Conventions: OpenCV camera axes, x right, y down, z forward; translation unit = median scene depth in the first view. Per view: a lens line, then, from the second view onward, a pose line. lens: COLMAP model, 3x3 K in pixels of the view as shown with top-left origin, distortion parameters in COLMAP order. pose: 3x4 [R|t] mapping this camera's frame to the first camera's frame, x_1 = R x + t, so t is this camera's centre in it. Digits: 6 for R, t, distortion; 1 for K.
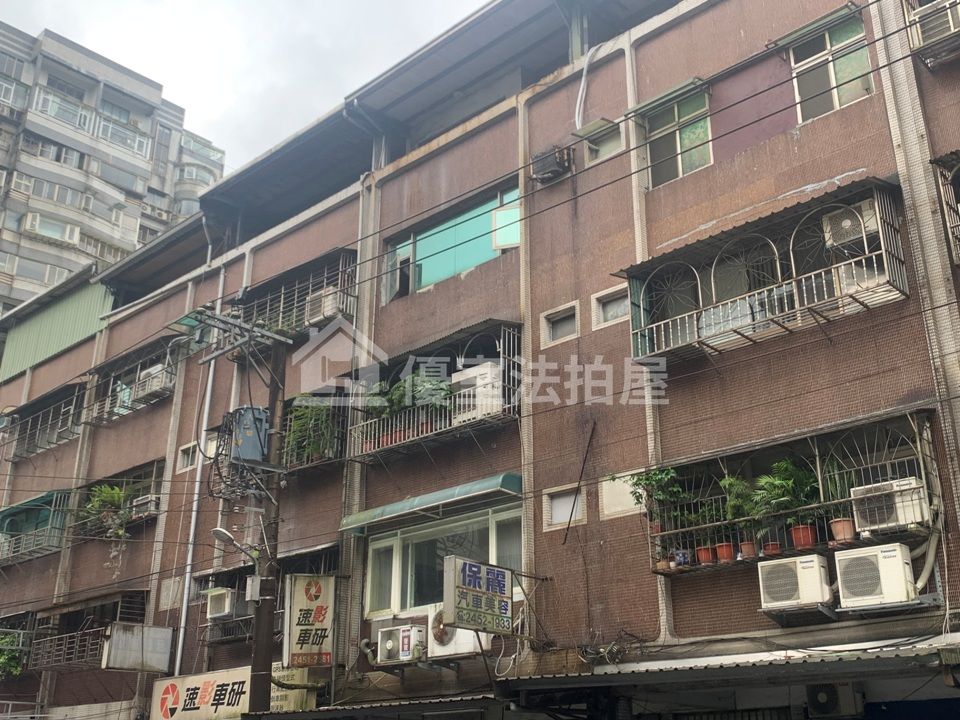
lens RADIAL K [[1053.1, 0, 479.8], [0, 1053.1, 342.6], [0, 0, 1]] dist [0.061542, 0.000000]
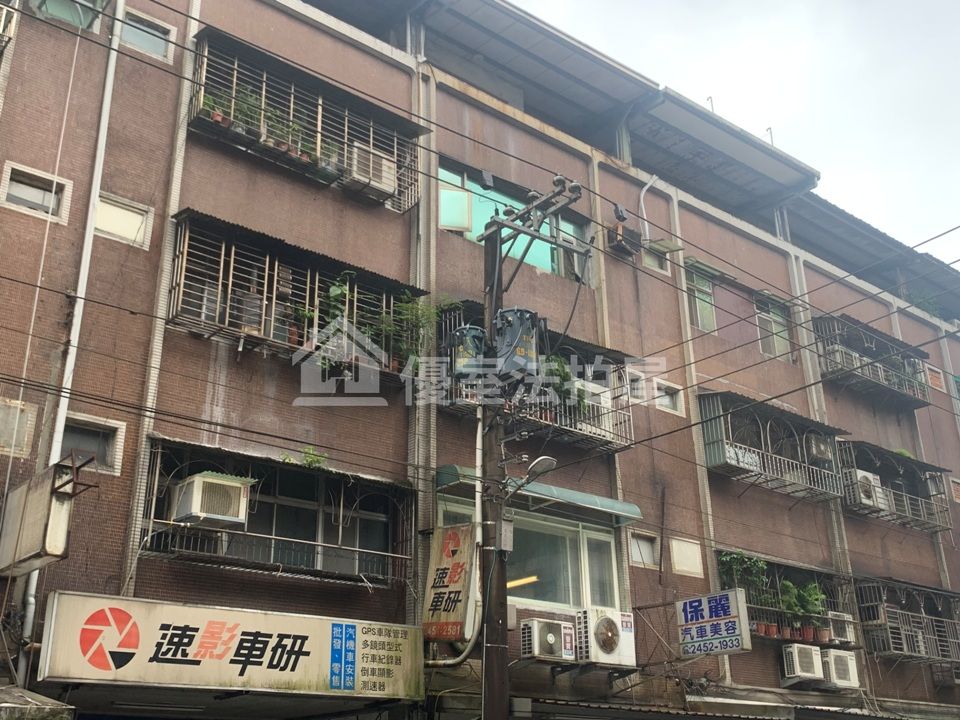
lens RADIAL K [[1036.1, 0, 478.7], [0, 1036.1, 330.9], [0, 0, 1]] dist [0.031294, 0.000000]
pose [[0.139571, 0.405672, 0.903300, -0.885866], [-0.381822, 0.863732, -0.328906, 0.328435], [-0.913637, -0.298994, 0.275446, 0.782159]]
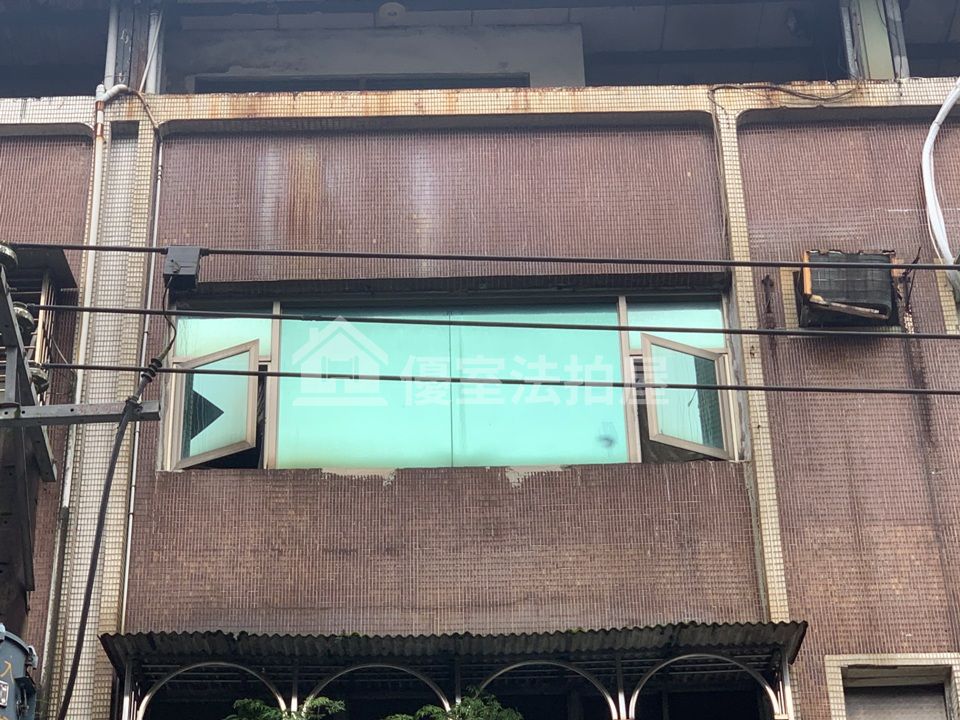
lens RADIAL K [[2454.0, 0, 462.4], [0, 2454.0, 351.0], [0, 0, 1]] dist [-0.127193, 0.000000]
pose [[0.741798, 0.397069, 0.540436, -0.482713], [-0.250410, 0.911585, -0.326048, 0.165569], [-0.622117, 0.106531, 0.775642, 0.396927]]
